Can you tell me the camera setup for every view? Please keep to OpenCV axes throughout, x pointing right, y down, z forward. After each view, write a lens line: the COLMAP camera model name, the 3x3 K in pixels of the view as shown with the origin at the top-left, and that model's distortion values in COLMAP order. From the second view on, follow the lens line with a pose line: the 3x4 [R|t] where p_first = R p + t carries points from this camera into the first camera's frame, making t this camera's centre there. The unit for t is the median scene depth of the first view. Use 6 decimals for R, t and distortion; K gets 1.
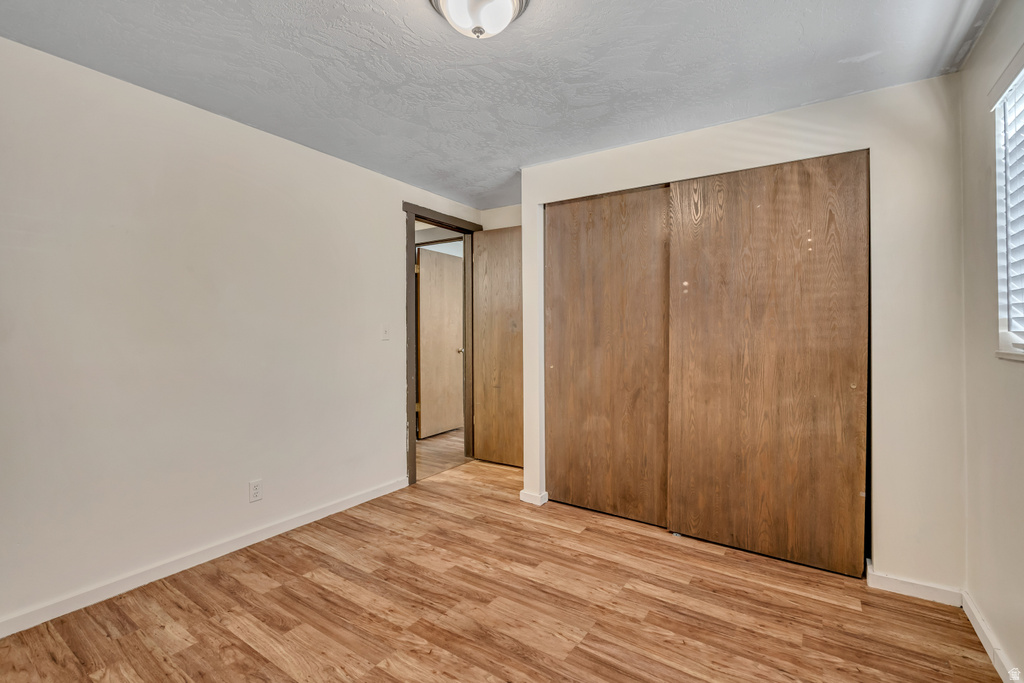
lens RADIAL K [[453.9, 0, 505.7], [0, 453.9, 337.4], [0, 0, 1]] dist [-0.009870, 0.000063]
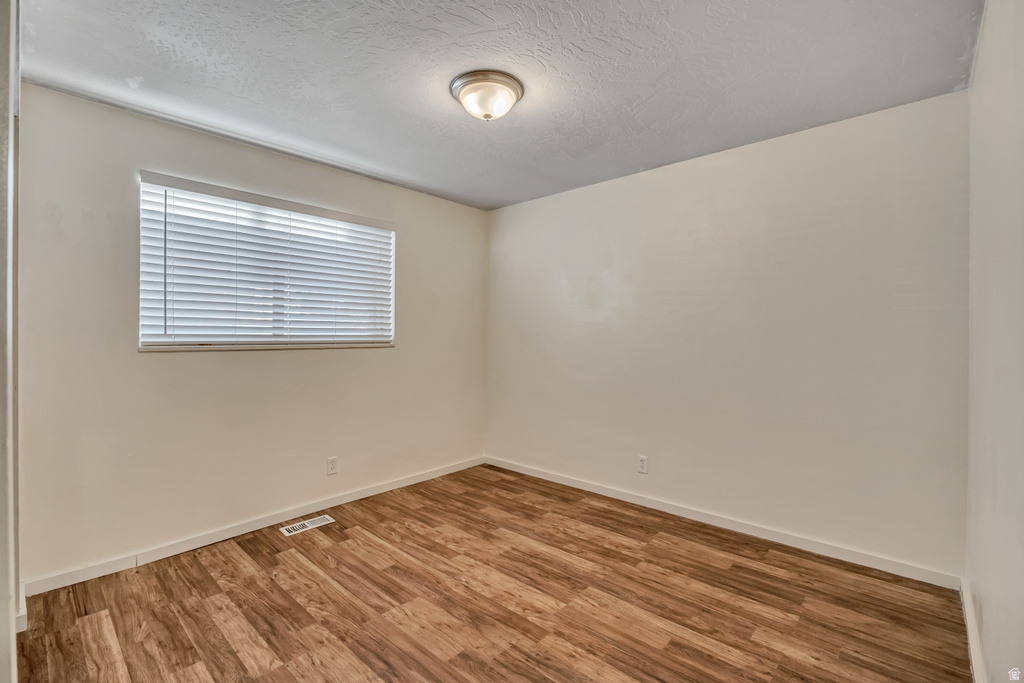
lens RADIAL K [[453.9, 0, 505.7], [0, 453.9, 337.4], [0, 0, 1]] dist [-0.009870, 0.000063]
pose [[-0.987937, -0.002549, 0.154832, -0.271697], [-0.000267, 0.999891, 0.014757, -0.024917], [-0.154853, 0.014537, -0.987831, 1.962568]]
